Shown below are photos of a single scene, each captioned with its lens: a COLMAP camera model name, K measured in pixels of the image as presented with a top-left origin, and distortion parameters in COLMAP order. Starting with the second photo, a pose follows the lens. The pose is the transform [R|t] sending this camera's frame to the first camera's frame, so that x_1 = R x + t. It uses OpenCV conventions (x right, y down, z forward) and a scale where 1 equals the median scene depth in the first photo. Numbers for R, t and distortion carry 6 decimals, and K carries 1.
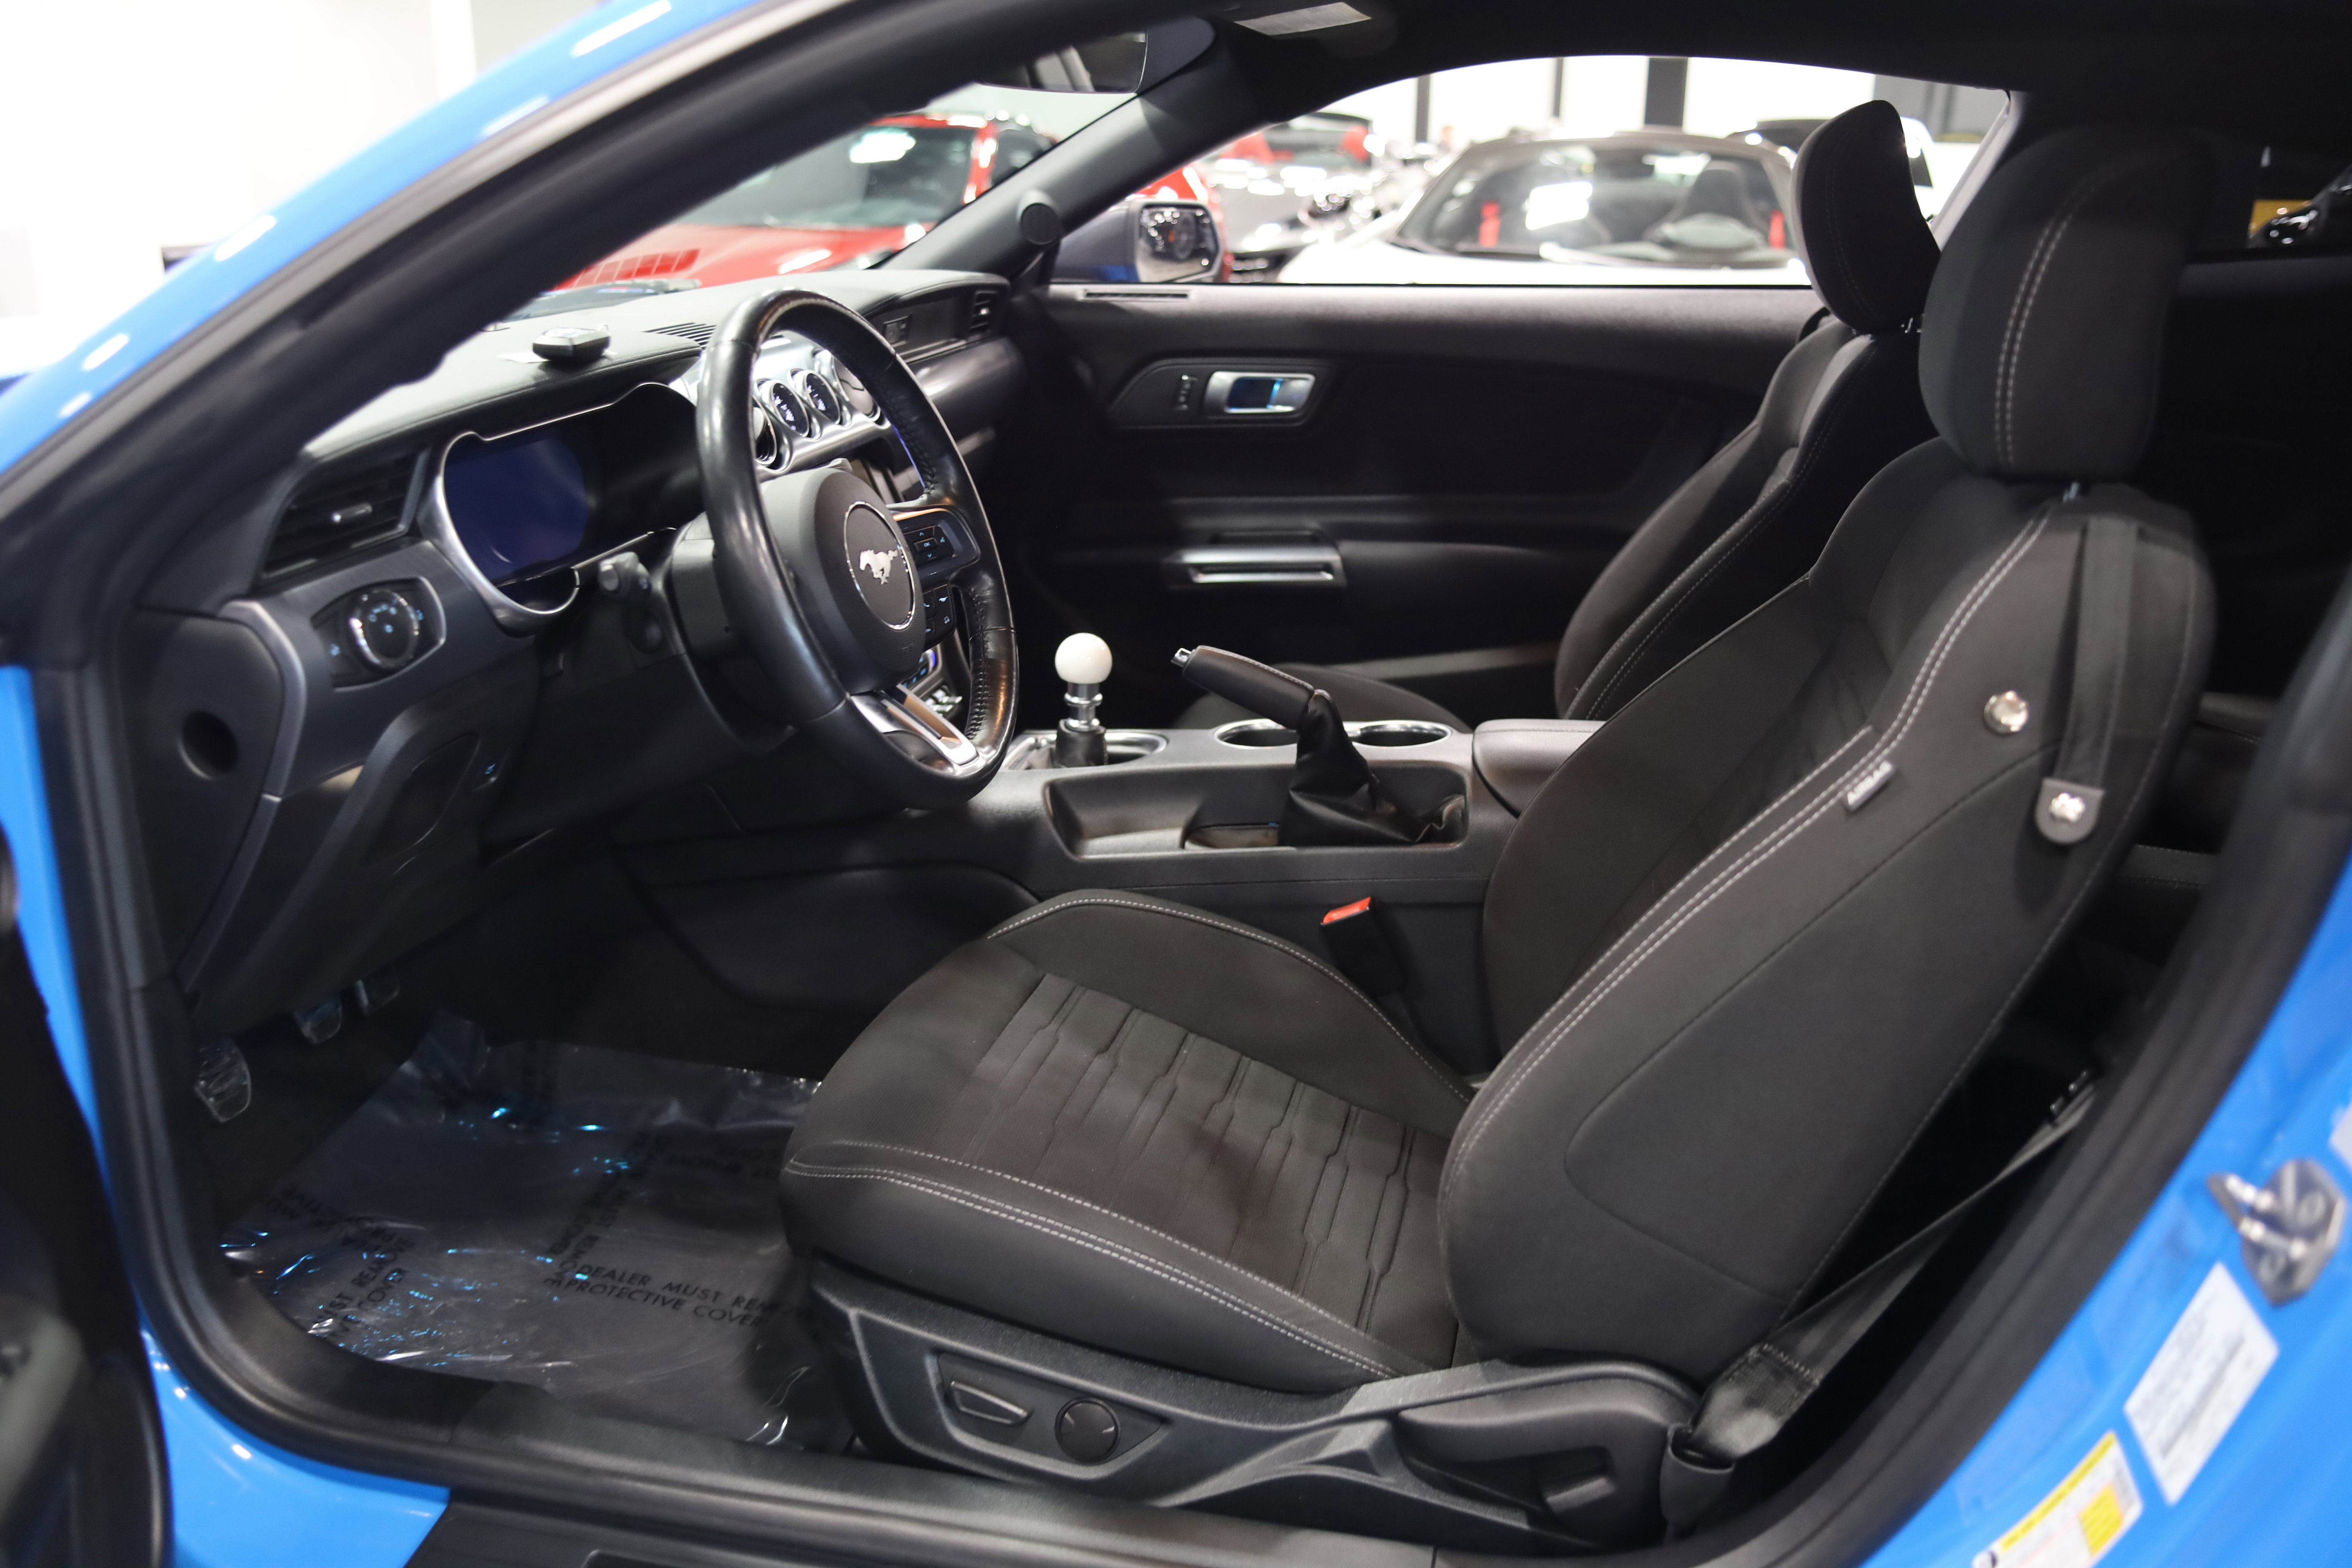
lens RADIAL K [[1899.7, 0, 1176.0], [0, 1899.7, 784.0], [0, 0, 1]] dist [-0.002340, 0.000319]
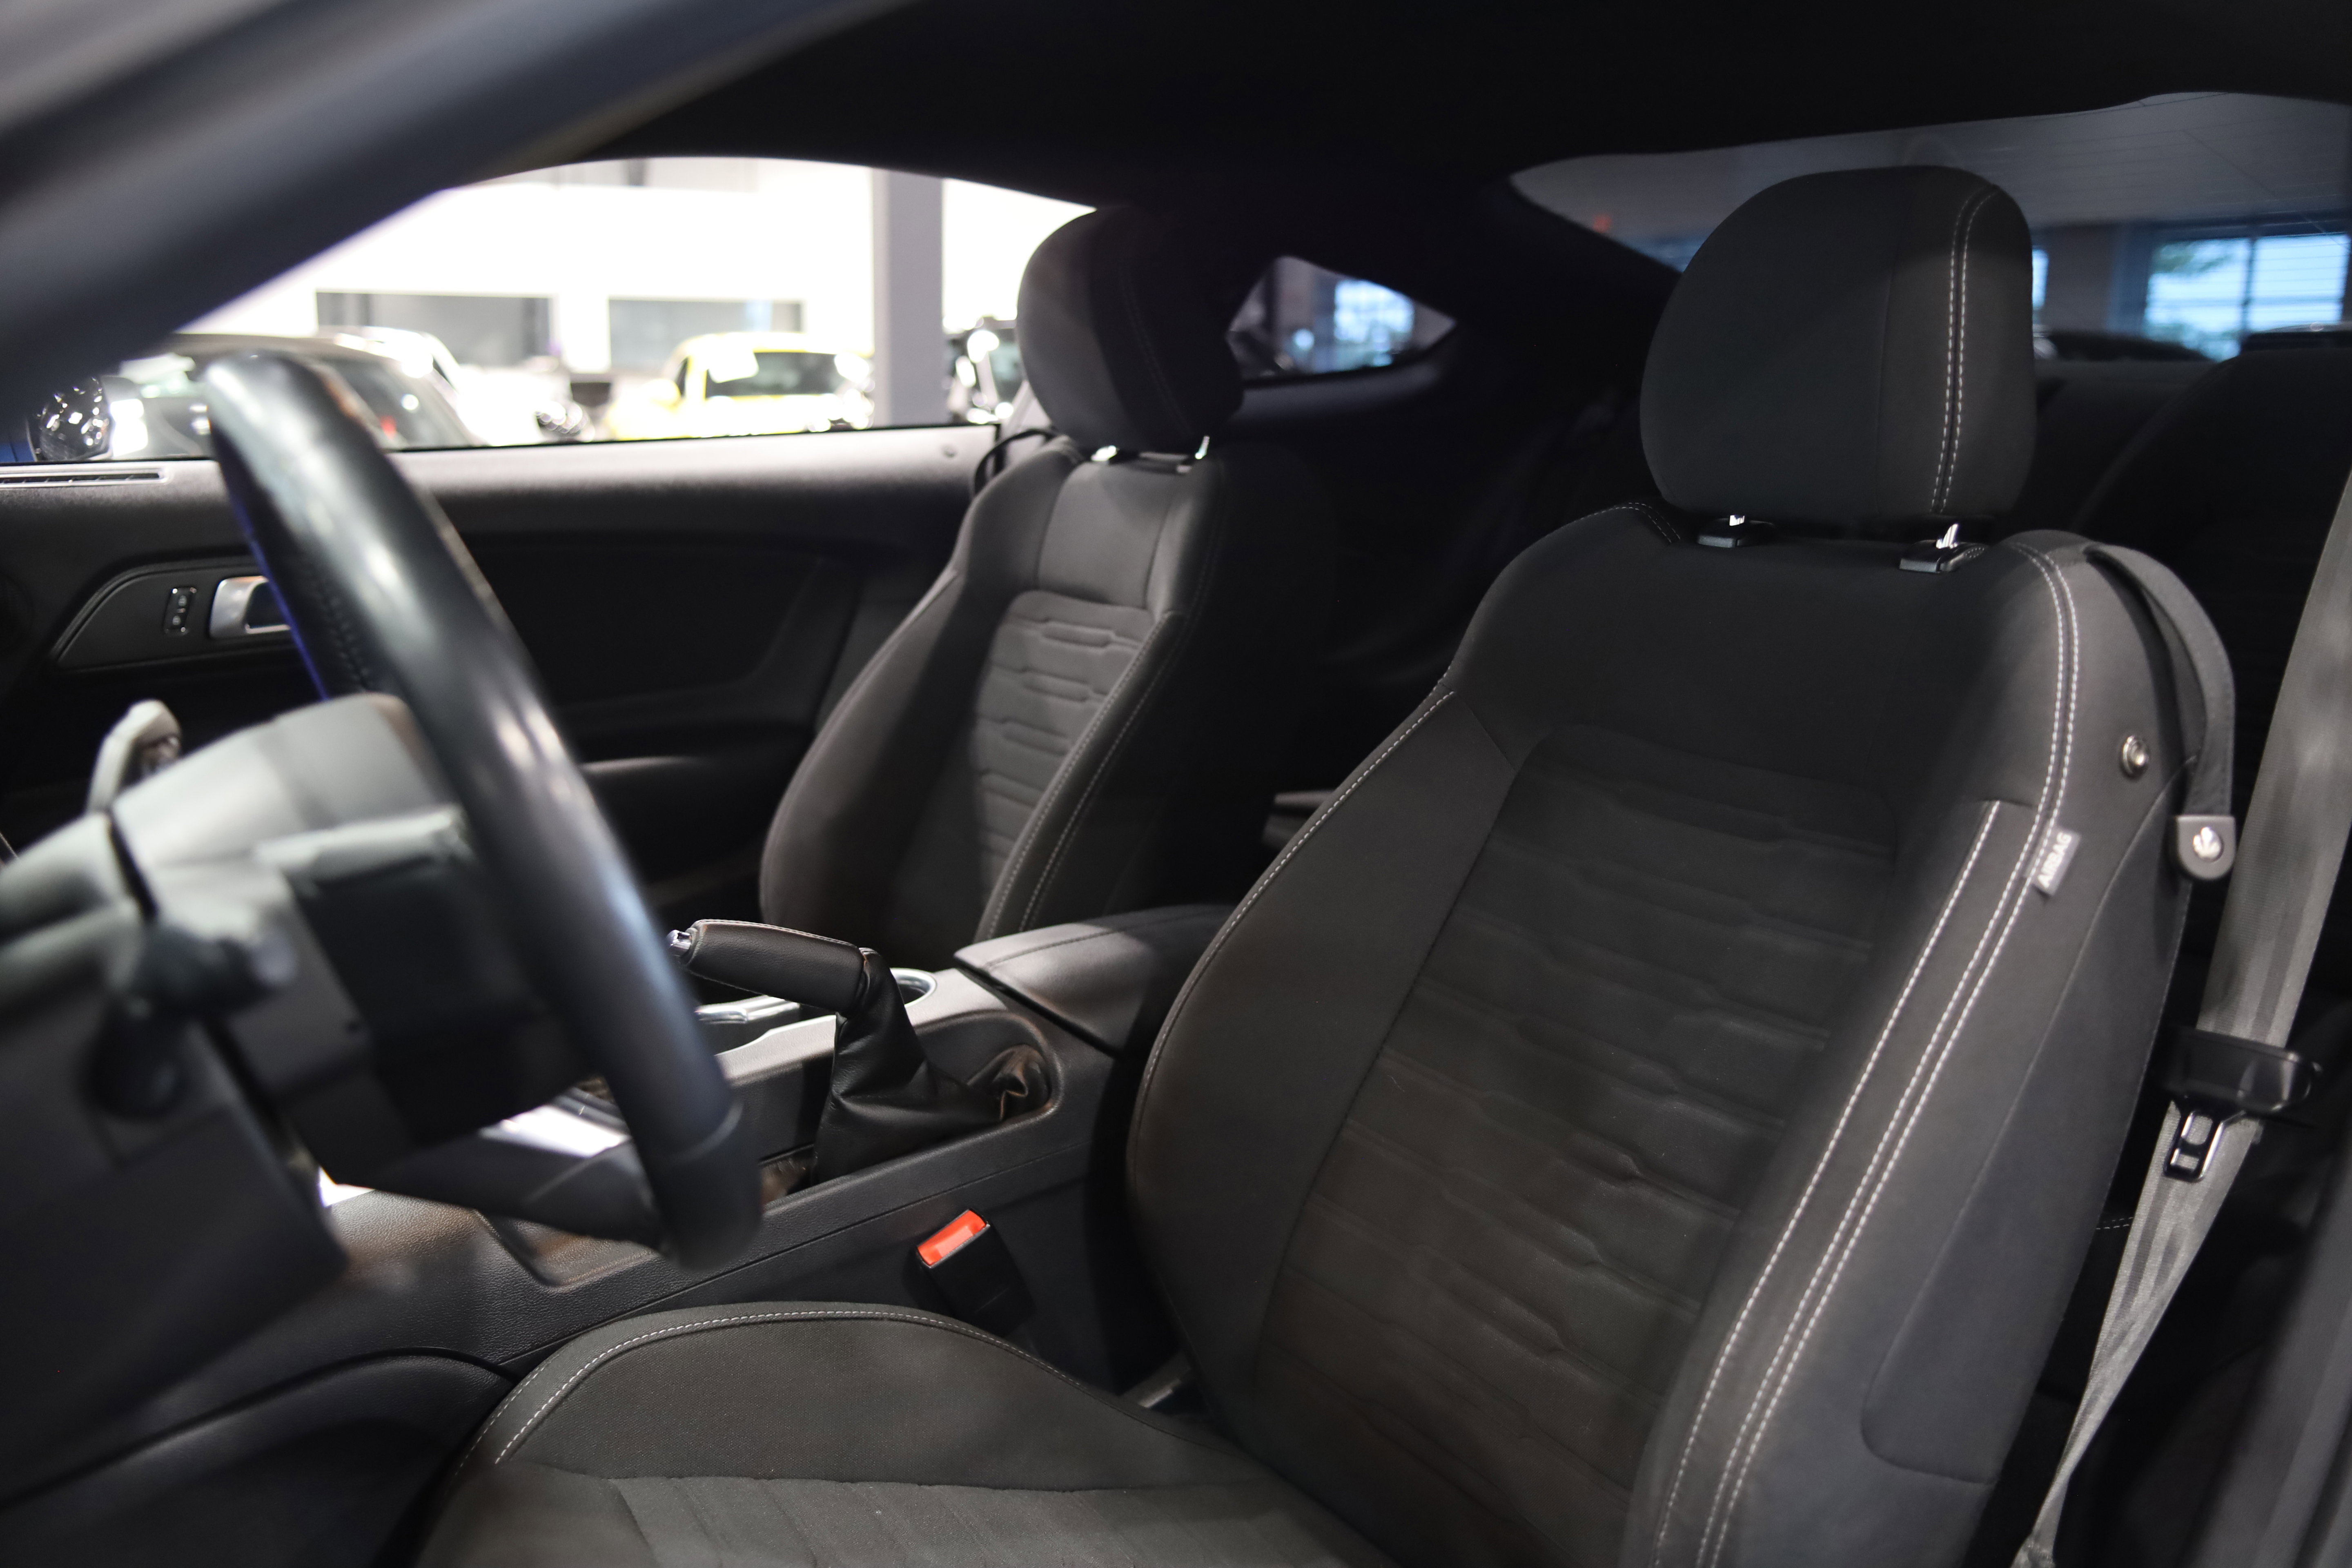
lens RADIAL K [[1959.5, 0, 1176.0], [0, 1959.5, 784.0], [0, 0, 1]] dist [-0.068236, 0.001604]
pose [[0.723462, -0.153830, 0.673007, -0.483750], [0.227966, 0.973408, -0.022563, -0.099180], [-0.651639, 0.169746, 0.739292, 0.556884]]
